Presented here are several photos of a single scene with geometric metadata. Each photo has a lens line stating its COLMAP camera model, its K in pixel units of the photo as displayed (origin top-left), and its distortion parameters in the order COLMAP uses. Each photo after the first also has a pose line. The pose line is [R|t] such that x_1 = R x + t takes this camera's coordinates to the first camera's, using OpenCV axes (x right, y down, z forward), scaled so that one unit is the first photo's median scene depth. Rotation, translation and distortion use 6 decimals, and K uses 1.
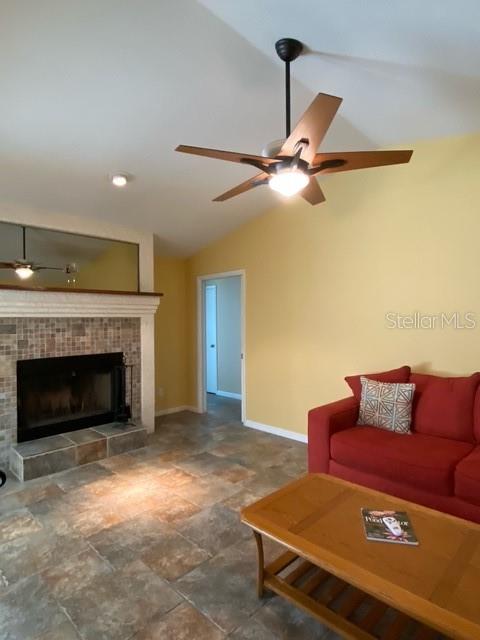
lens RADIAL K [[356.4, 0, 244.0], [0, 356.4, 319.0], [0, 0, 1]] dist [0.029266, -0.006211]
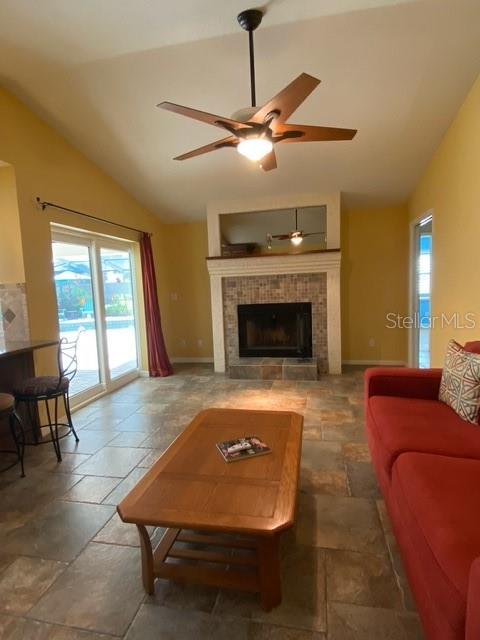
lens RADIAL K [[356.4, 0, 243.1], [0, 356.4, 321.5], [0, 0, 1]] dist [0.029266, -0.006211]
pose [[0.530855, 0.074443, -0.844187, 0.605158], [0.041451, 0.992661, 0.113601, 0.012573], [0.846448, -0.095298, 0.523873, 0.190510]]
